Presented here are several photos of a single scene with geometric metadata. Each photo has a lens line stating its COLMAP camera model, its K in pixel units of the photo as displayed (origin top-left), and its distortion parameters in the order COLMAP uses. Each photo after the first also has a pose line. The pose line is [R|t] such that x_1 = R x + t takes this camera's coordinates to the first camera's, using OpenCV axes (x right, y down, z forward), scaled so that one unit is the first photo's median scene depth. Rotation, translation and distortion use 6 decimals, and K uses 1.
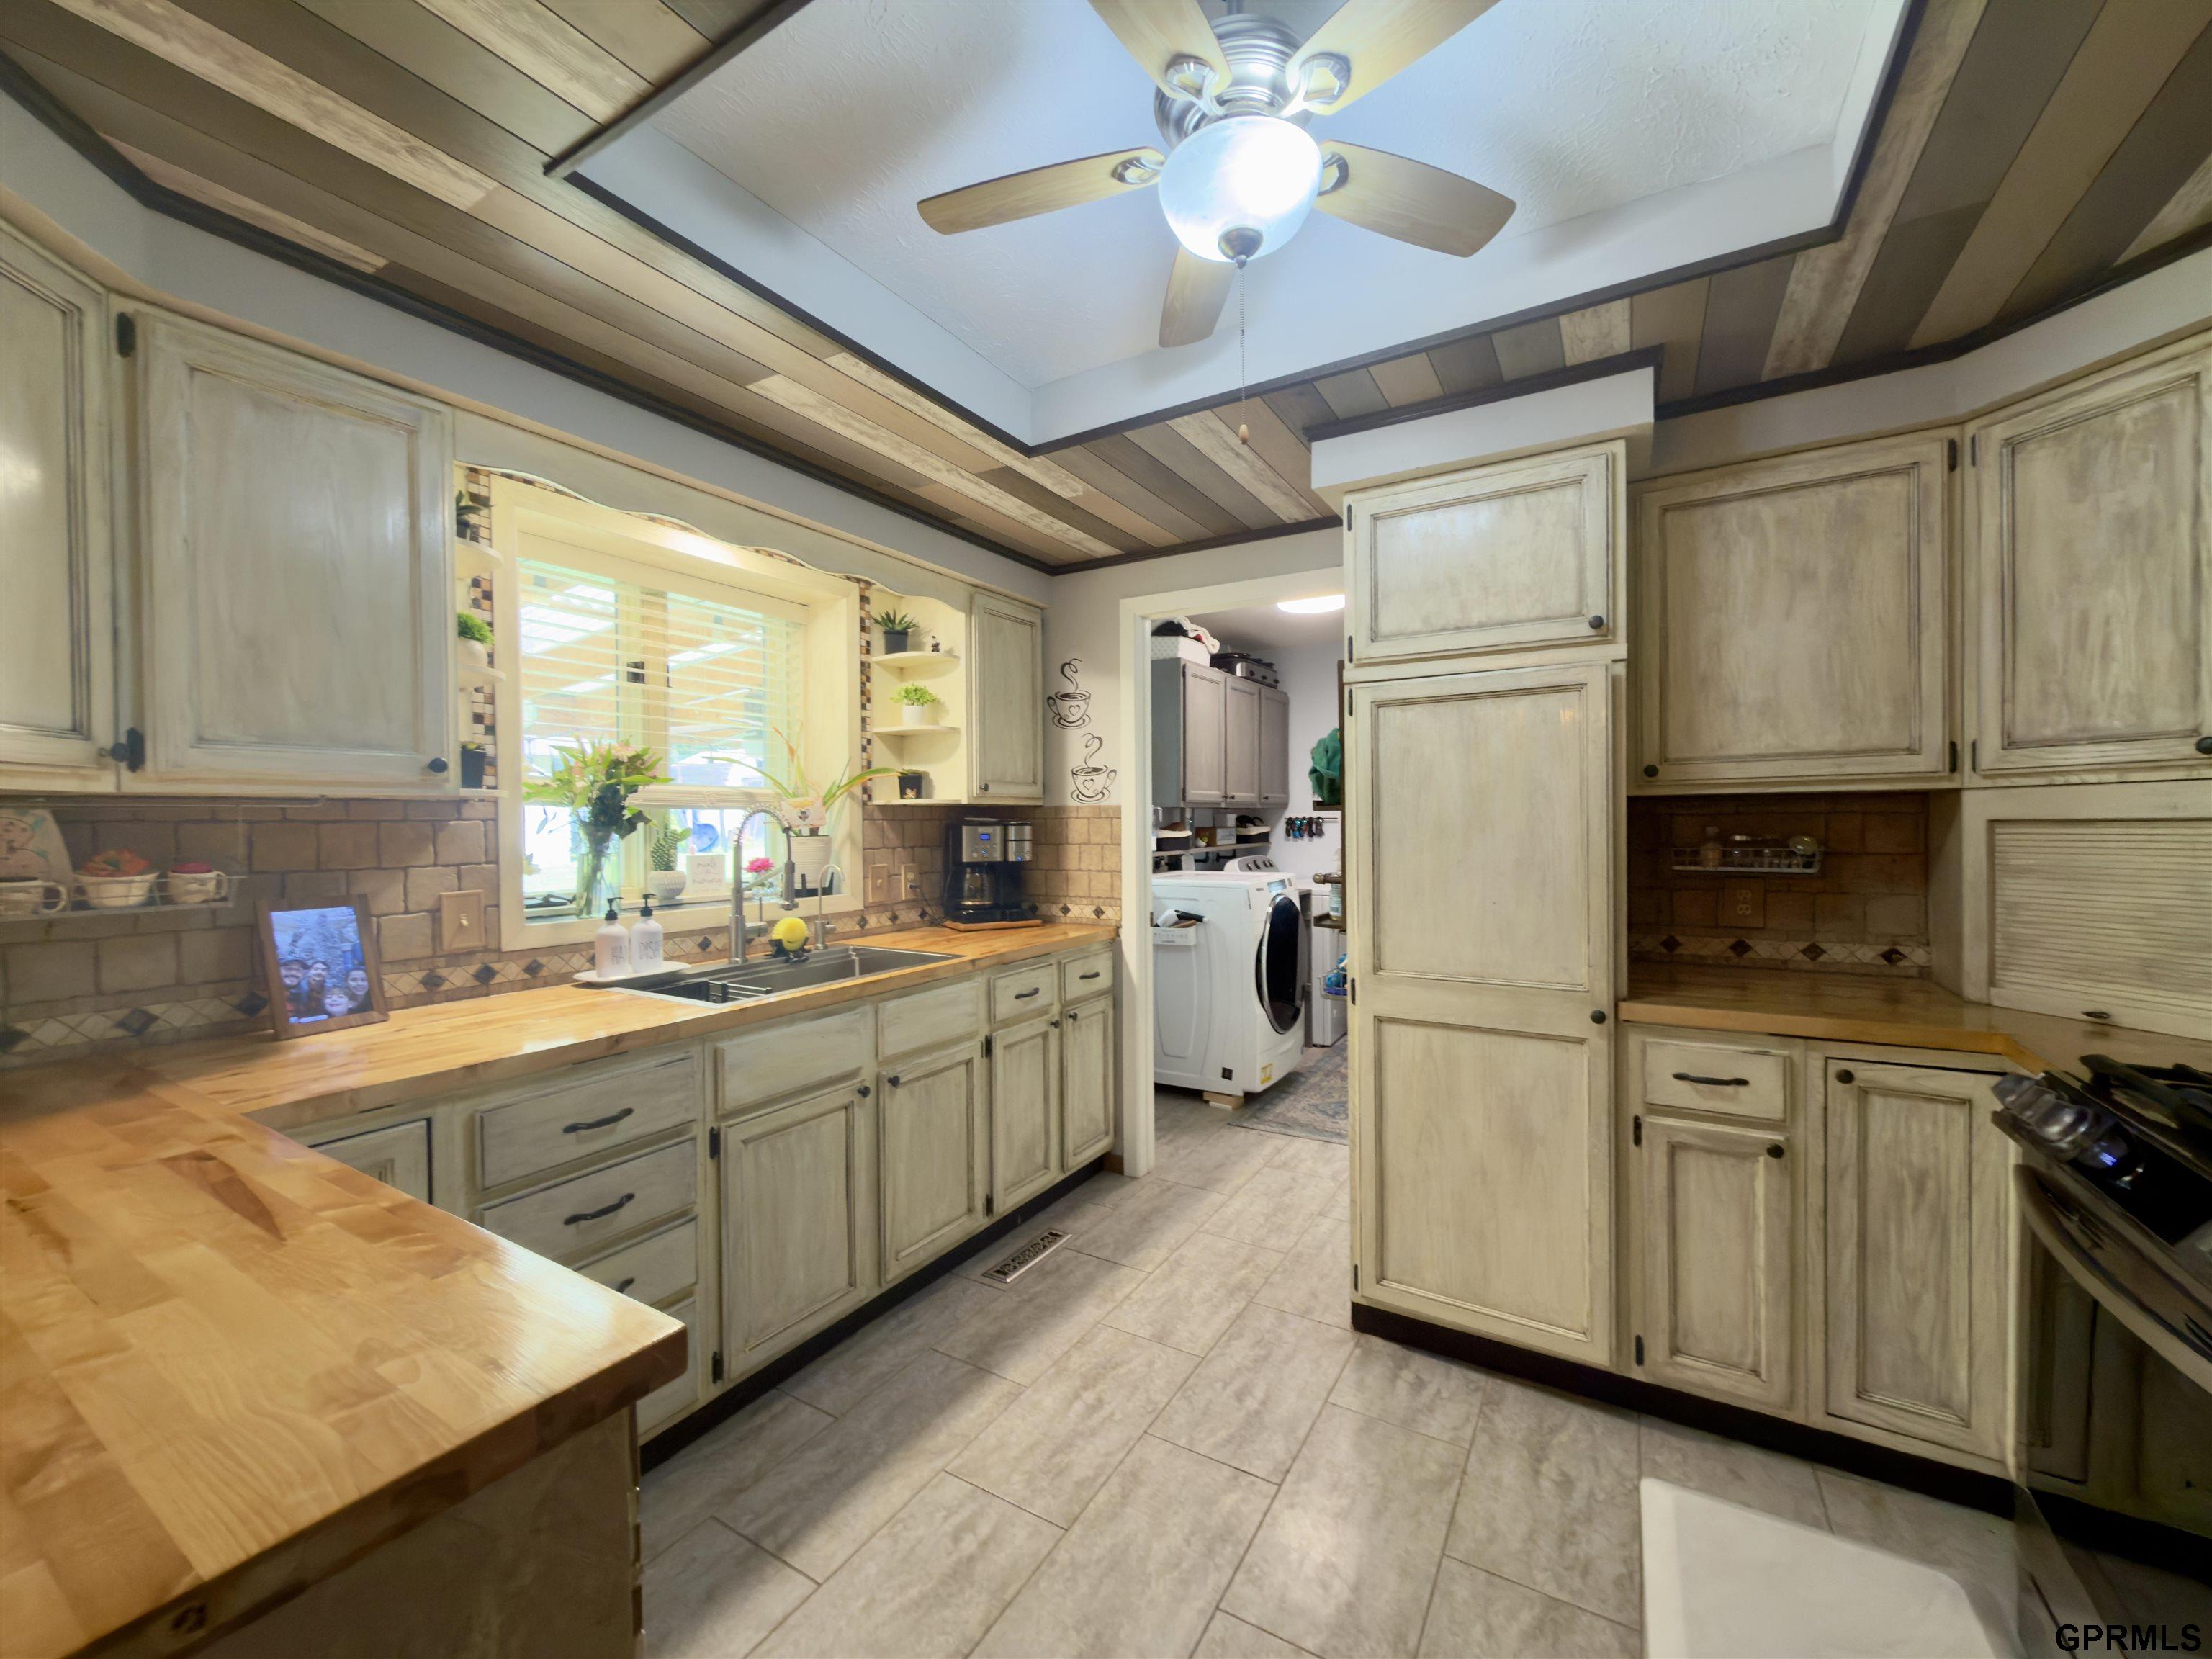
lens RADIAL K [[881.3, 0, 1107.9], [0, 881.3, 834.8], [0, 0, 1]] dist [-0.000049, -0.000171]
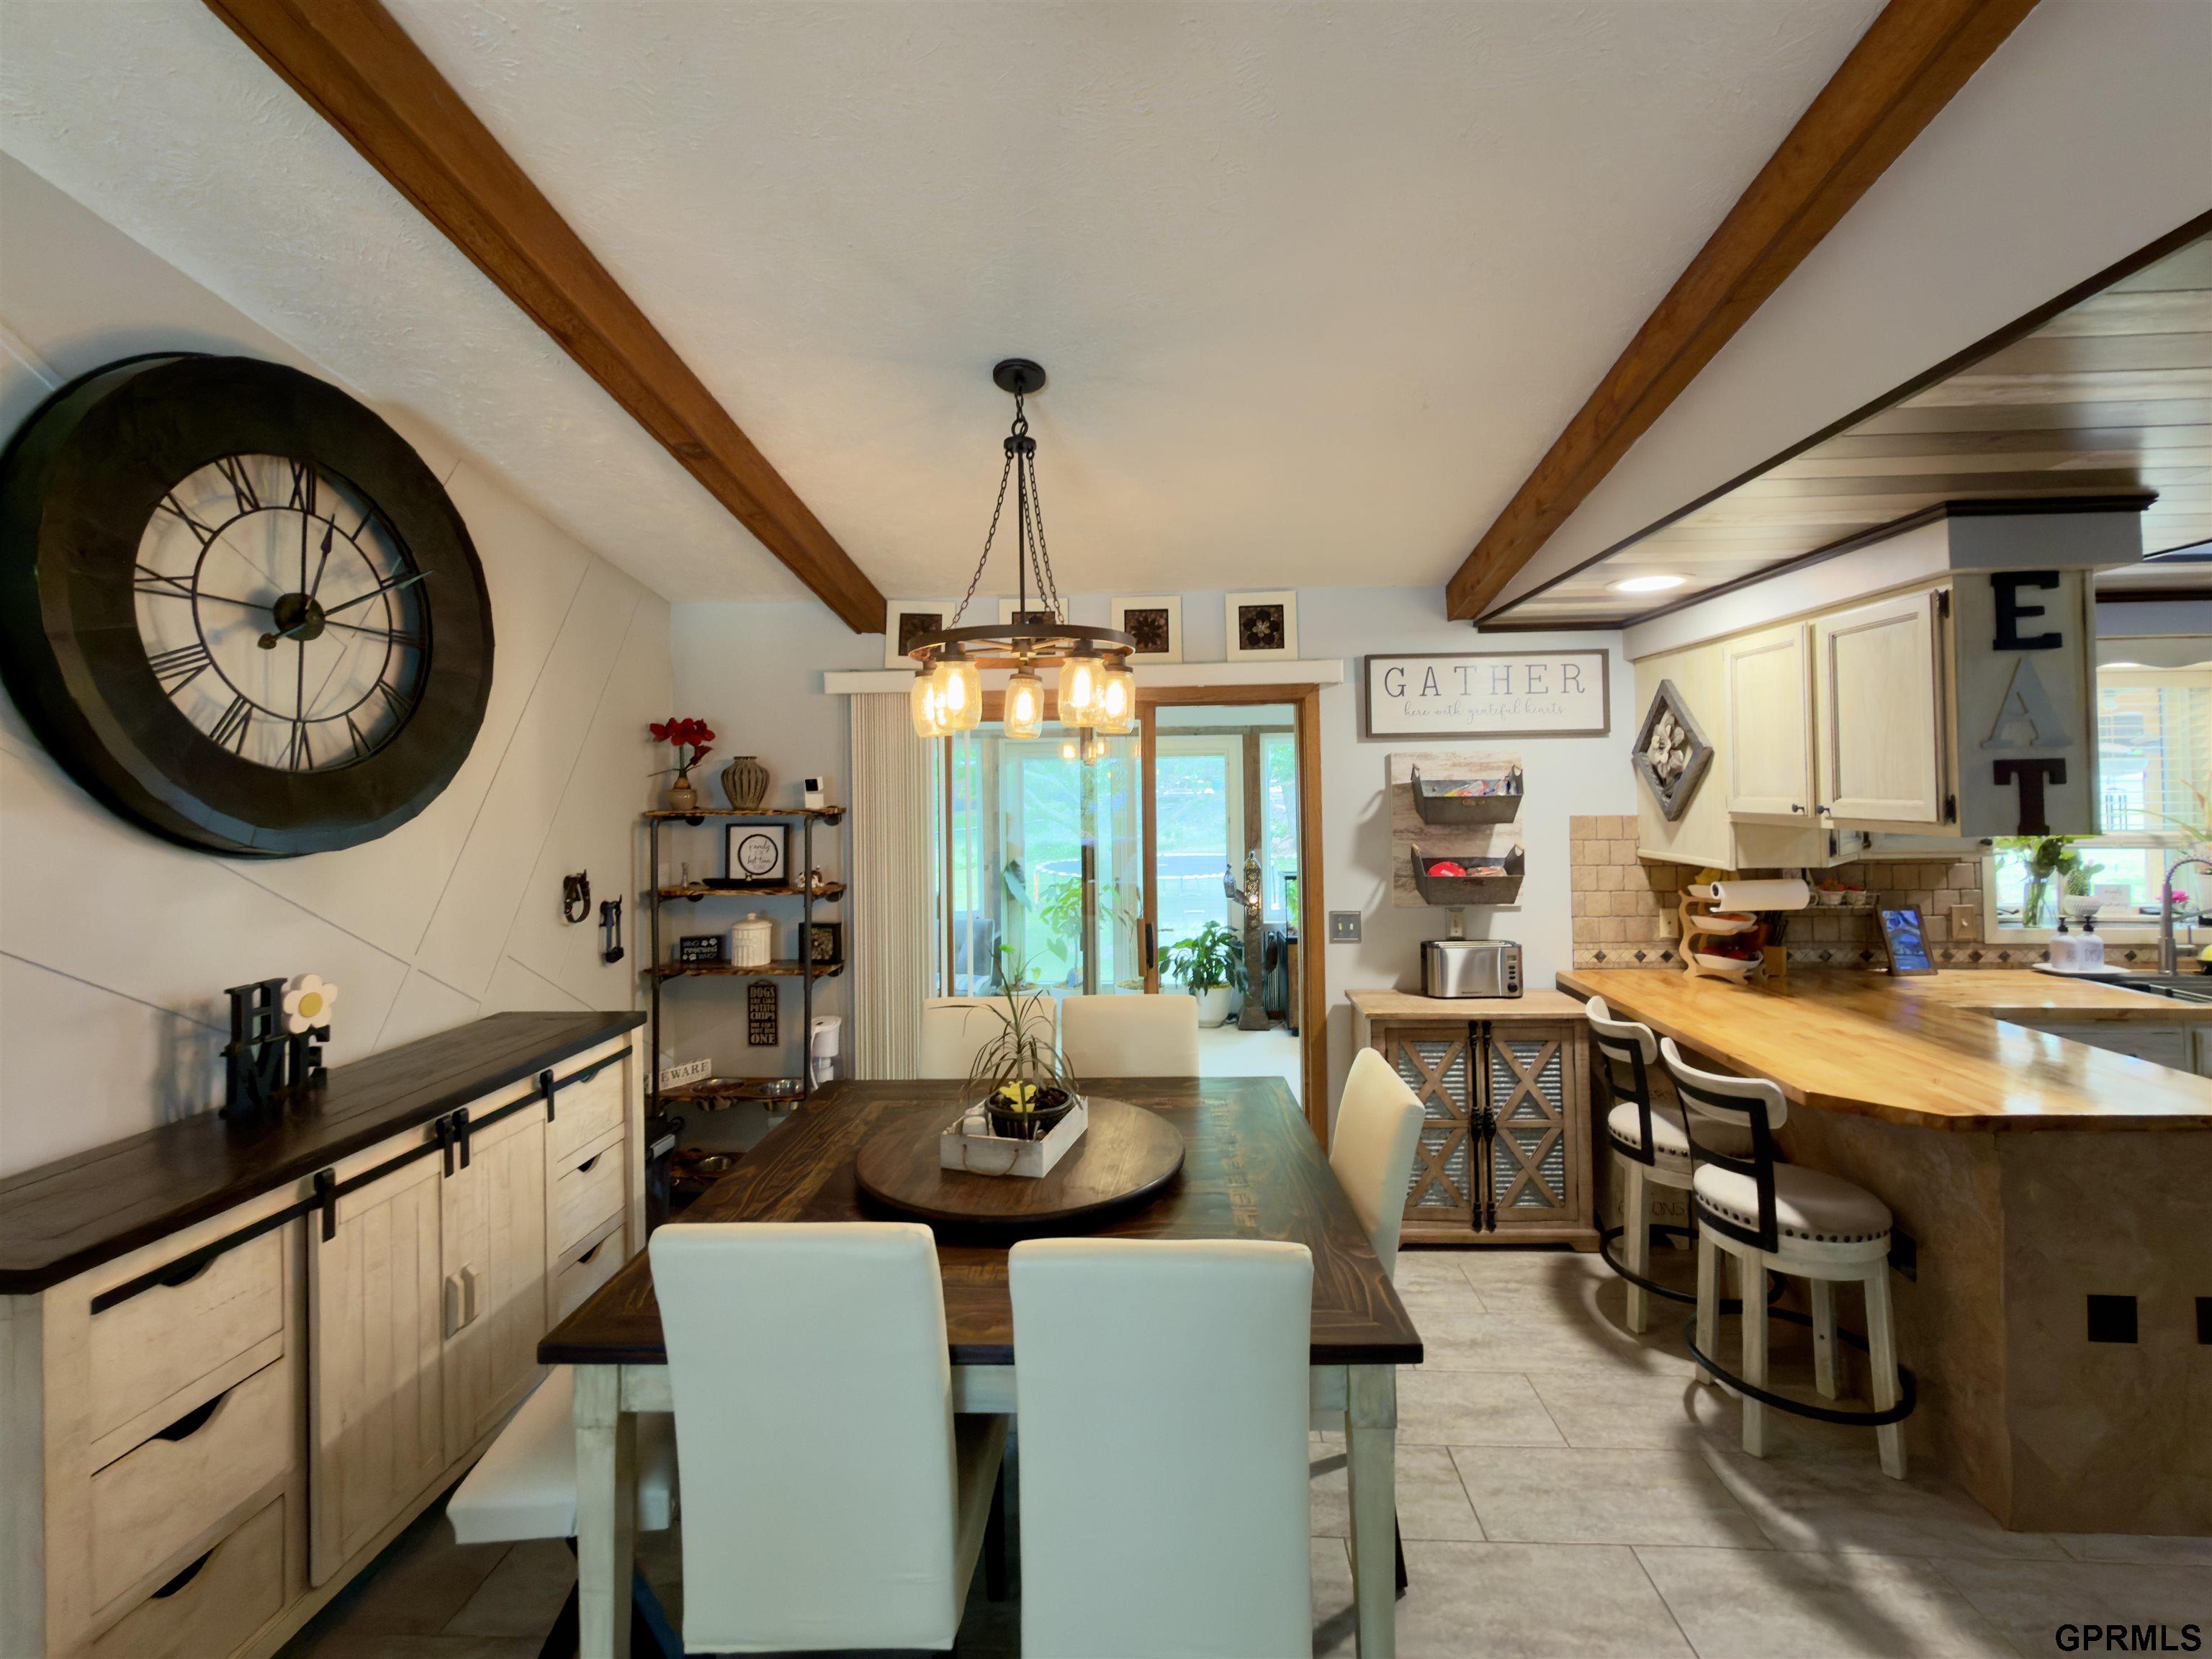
lens RADIAL K [[943.2, 0, 1115.9], [0, 943.2, 774.5], [0, 0, 1]] dist [0.000946, -0.001079]
pose [[0.462421, -0.011430, -0.886587, 0.129223], [-0.006537, 0.999846, -0.016300, -0.152473], [0.886636, 0.013333, 0.462275, -1.333779]]
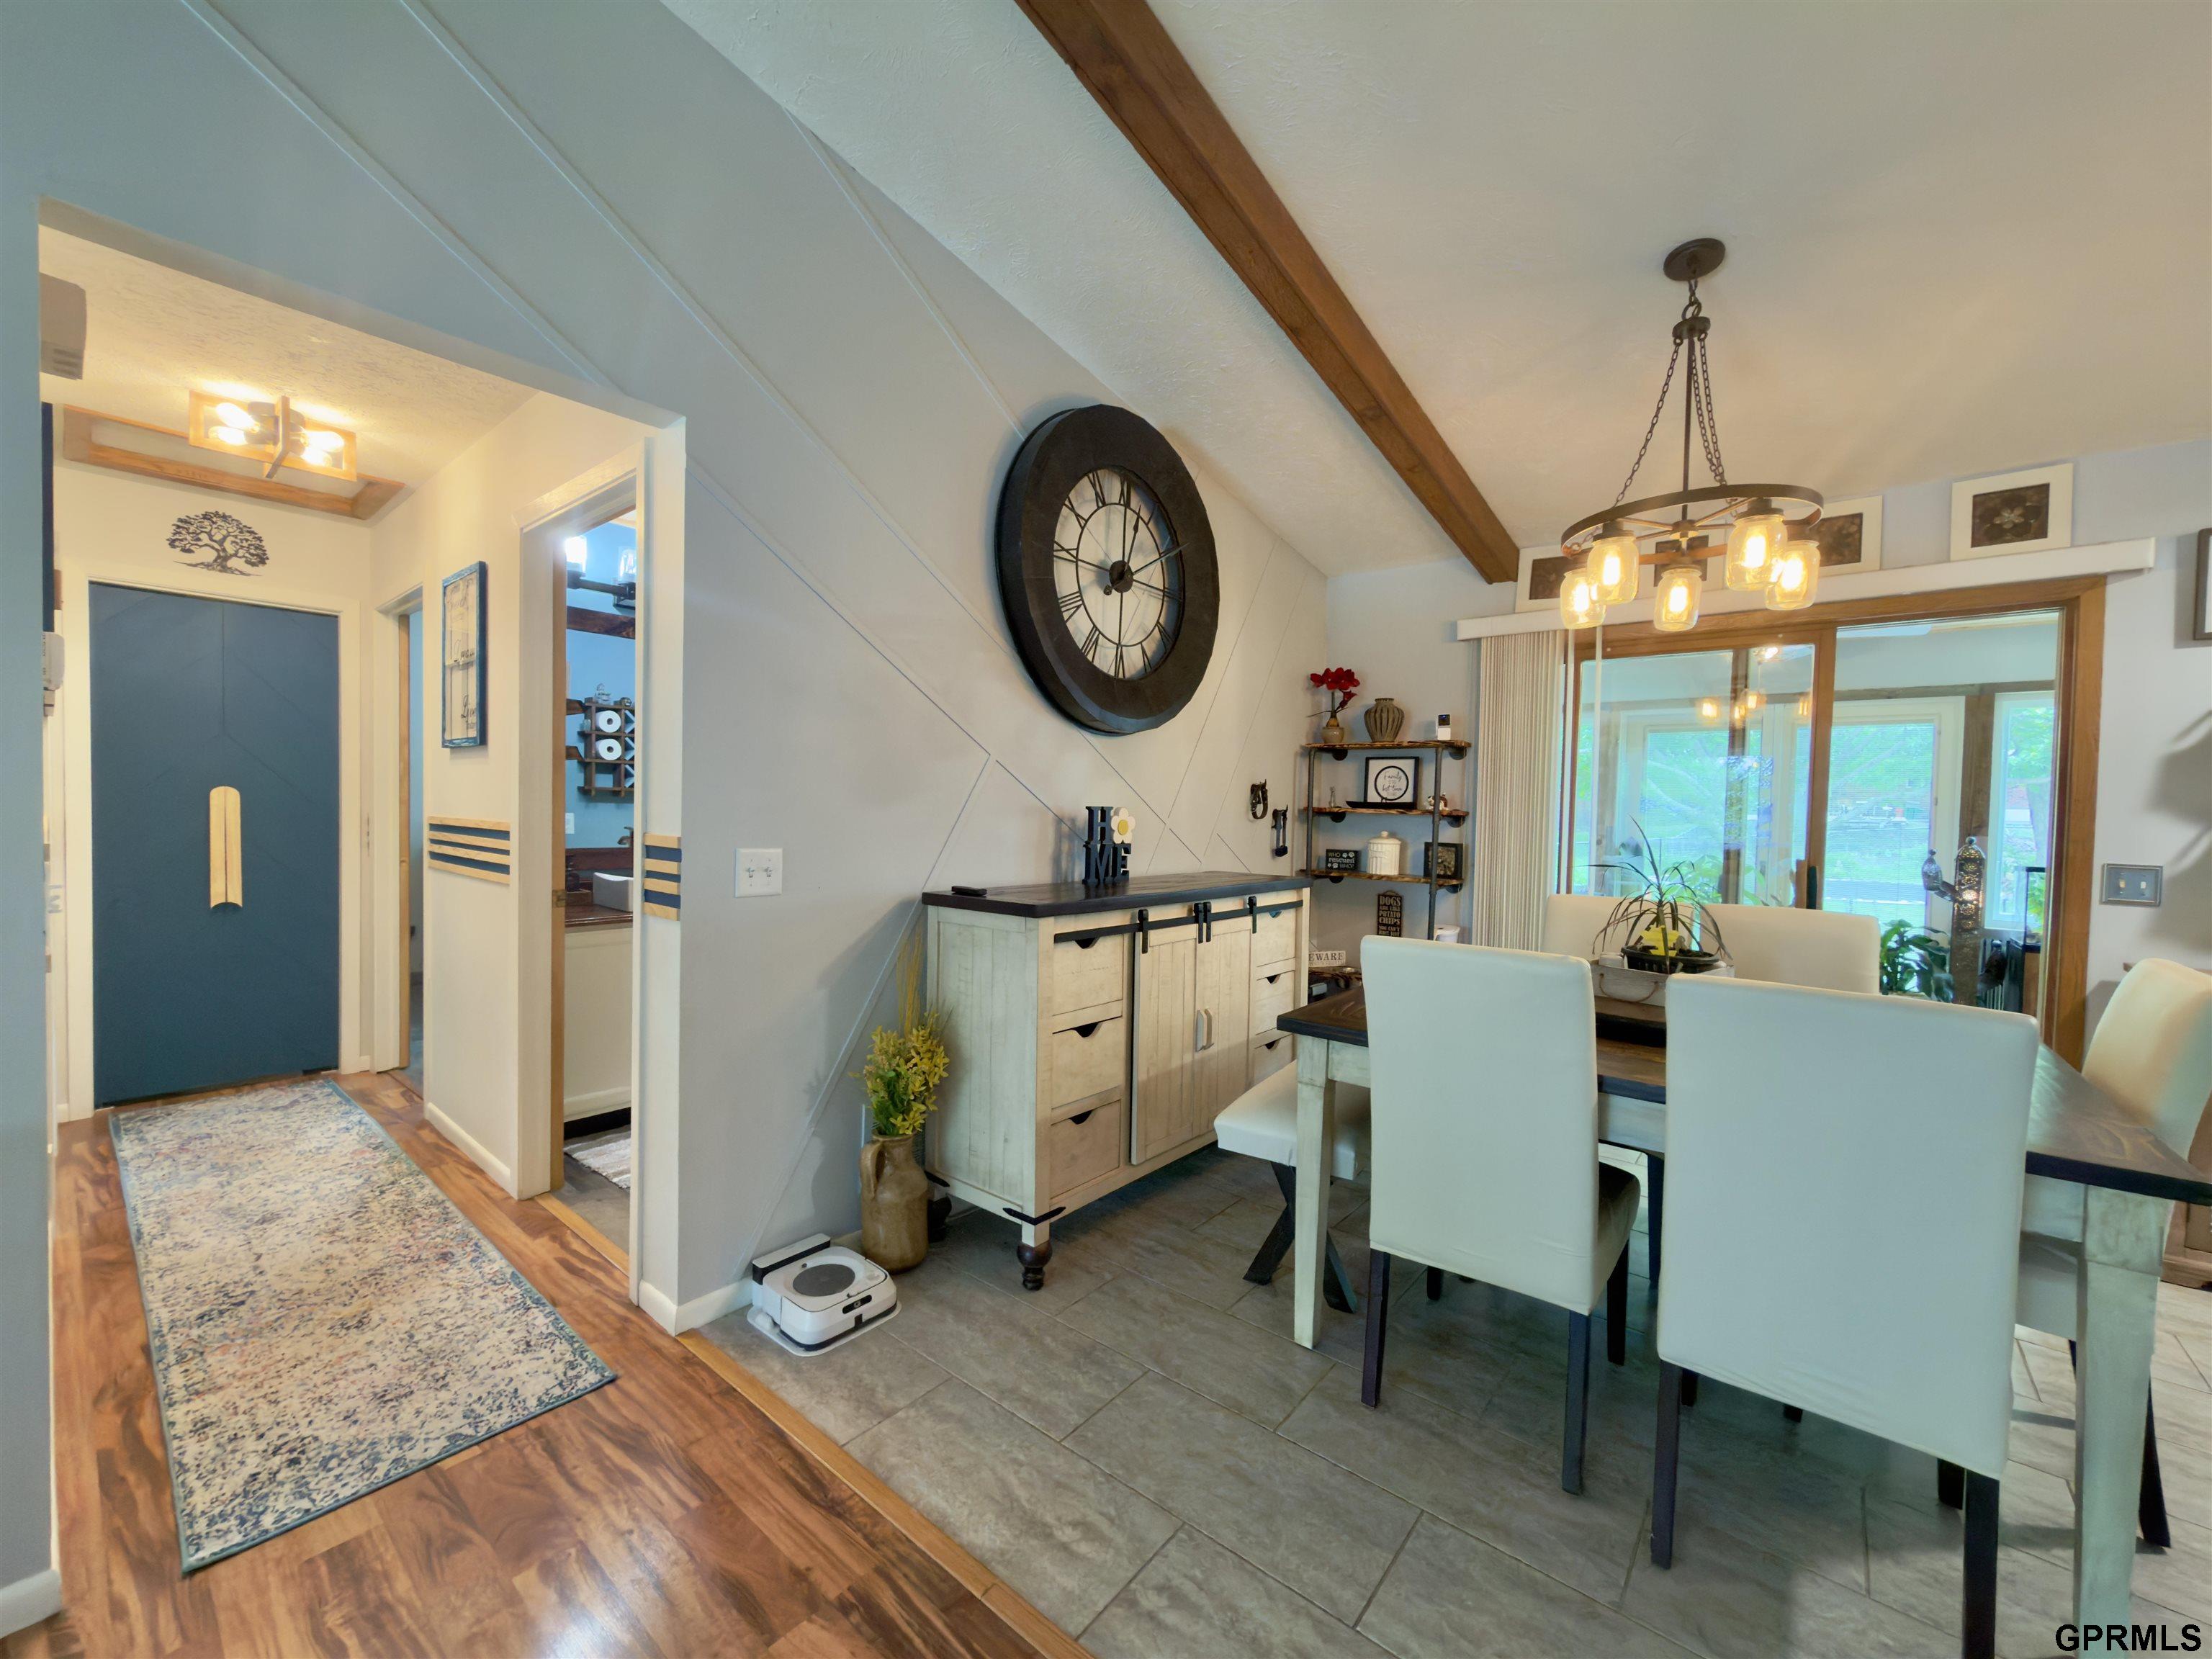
lens RADIAL K [[881.3, 0, 1104.8], [0, 881.3, 833.0], [0, 0, 1]] dist [-0.000049, -0.000171]
pose [[-0.154266, 0.032889, -0.987482, 0.289679], [-0.039537, 0.998440, 0.039430, 0.054210], [0.987238, 0.045125, -0.152725, -1.444365]]
